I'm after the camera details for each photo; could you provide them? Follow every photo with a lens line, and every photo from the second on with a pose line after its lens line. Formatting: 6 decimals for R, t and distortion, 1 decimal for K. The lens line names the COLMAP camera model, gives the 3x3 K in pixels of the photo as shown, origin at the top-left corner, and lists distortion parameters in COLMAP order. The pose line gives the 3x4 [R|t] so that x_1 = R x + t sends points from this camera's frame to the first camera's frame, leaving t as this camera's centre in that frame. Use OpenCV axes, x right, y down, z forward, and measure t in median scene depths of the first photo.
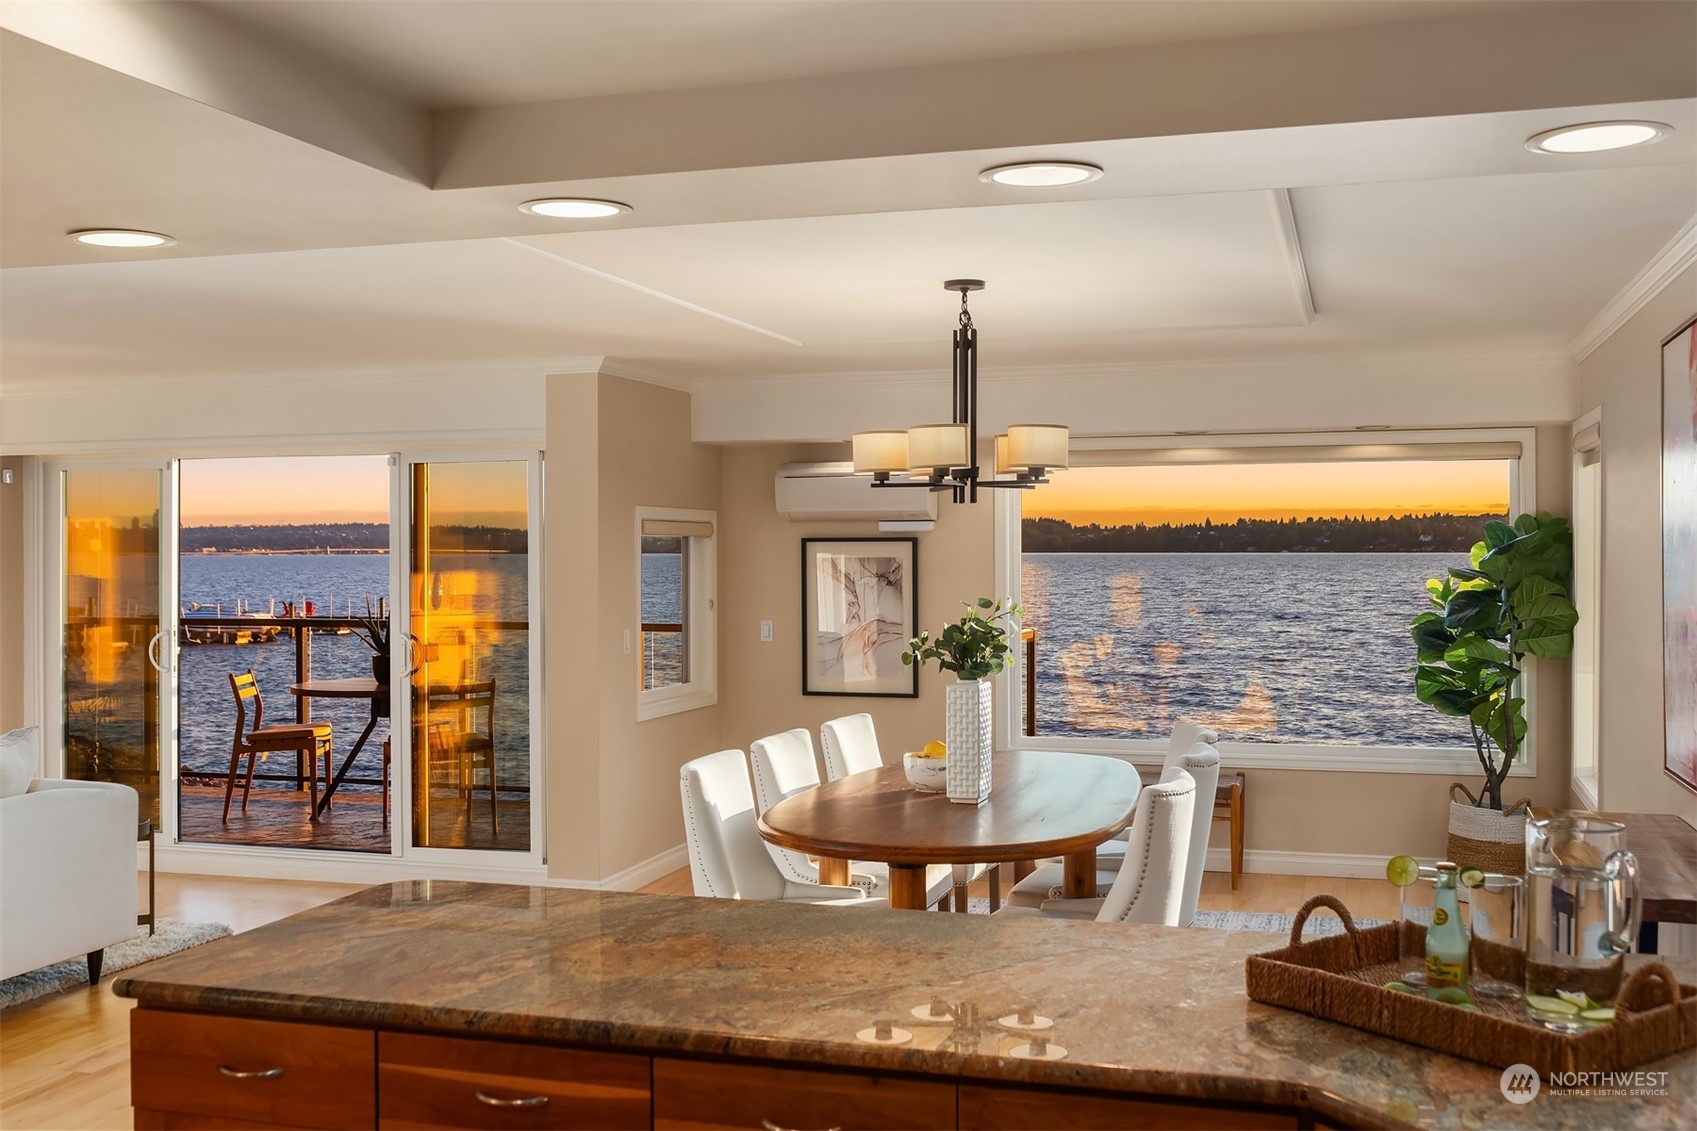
lens RADIAL K [[1728.2, 0, 850.6], [0, 1728.2, 622.0], [0, 0, 1]] dist [-0.007500, -0.002158]
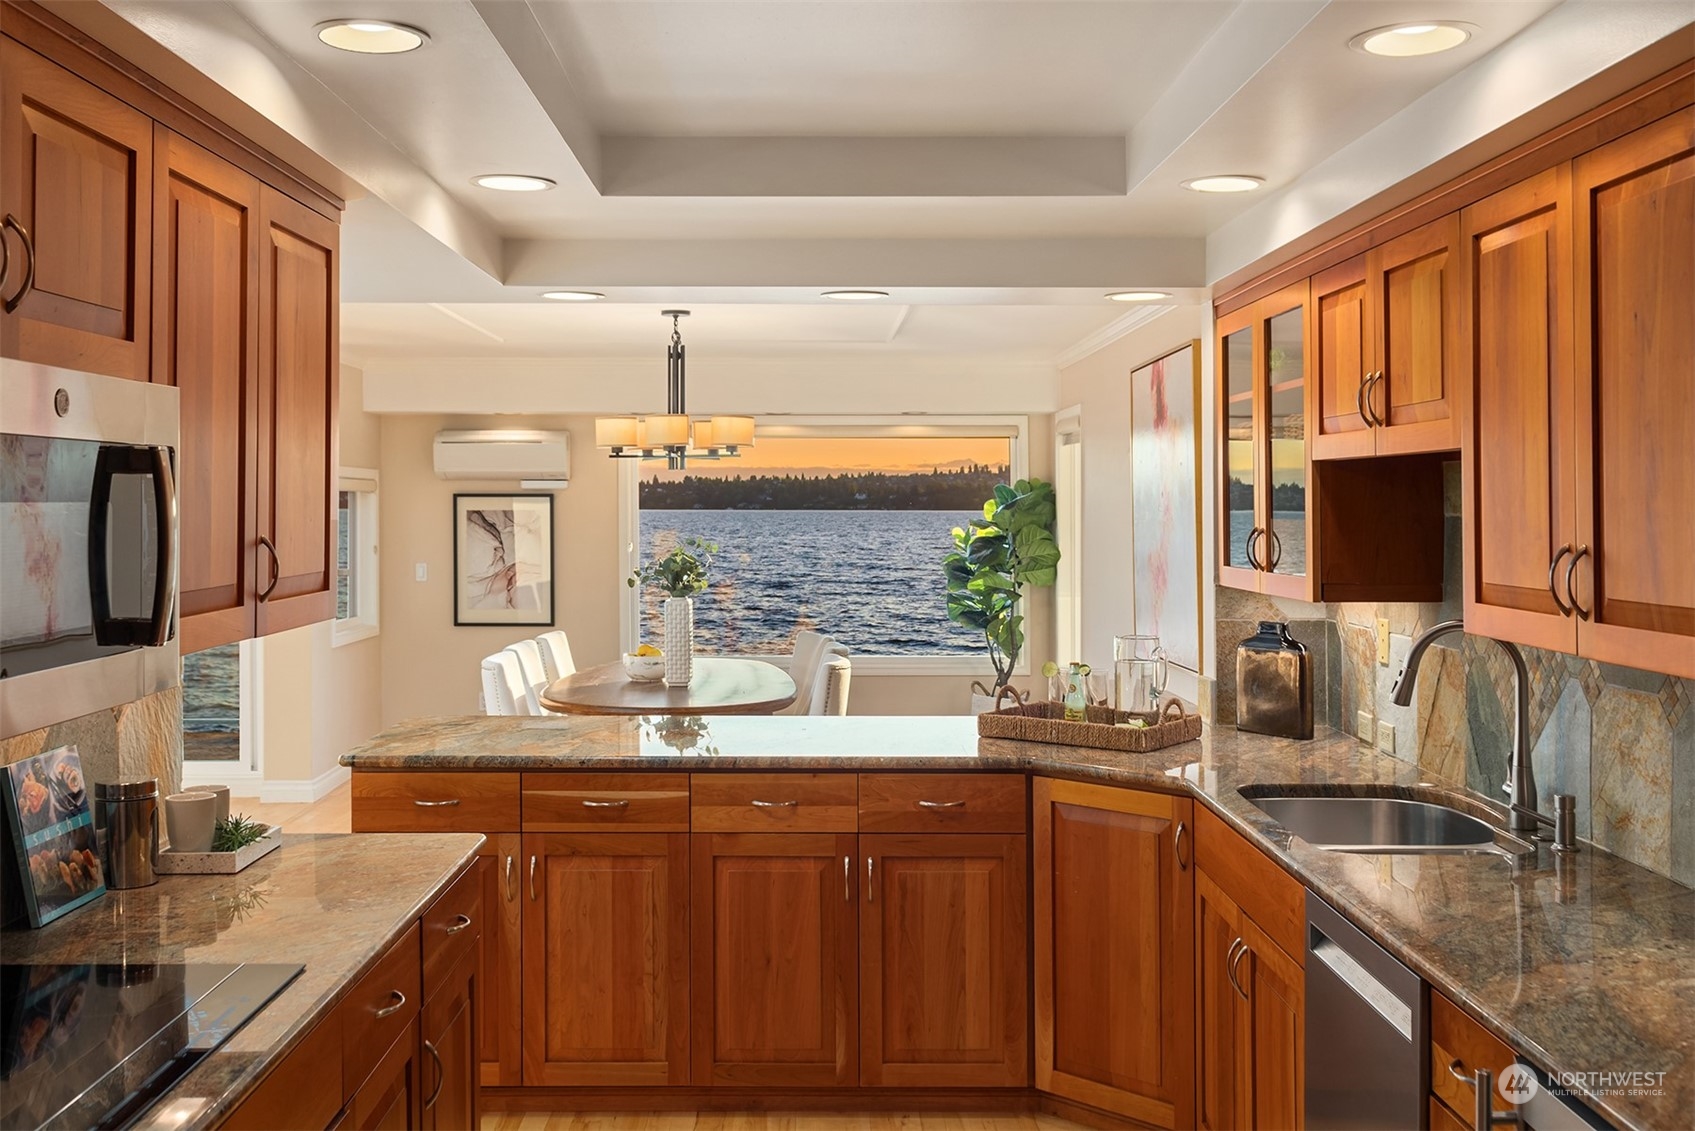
lens RADIAL K [[1760.7, 0, 847.5], [0, 1760.7, 565.5], [0, 0, 1]] dist [0.007288, -0.000325]
pose [[0.950372, -0.005915, 0.311059, -0.169153], [0.008498, 0.999940, -0.006950, 0.013184], [-0.311000, 0.009249, 0.950365, -0.267657]]
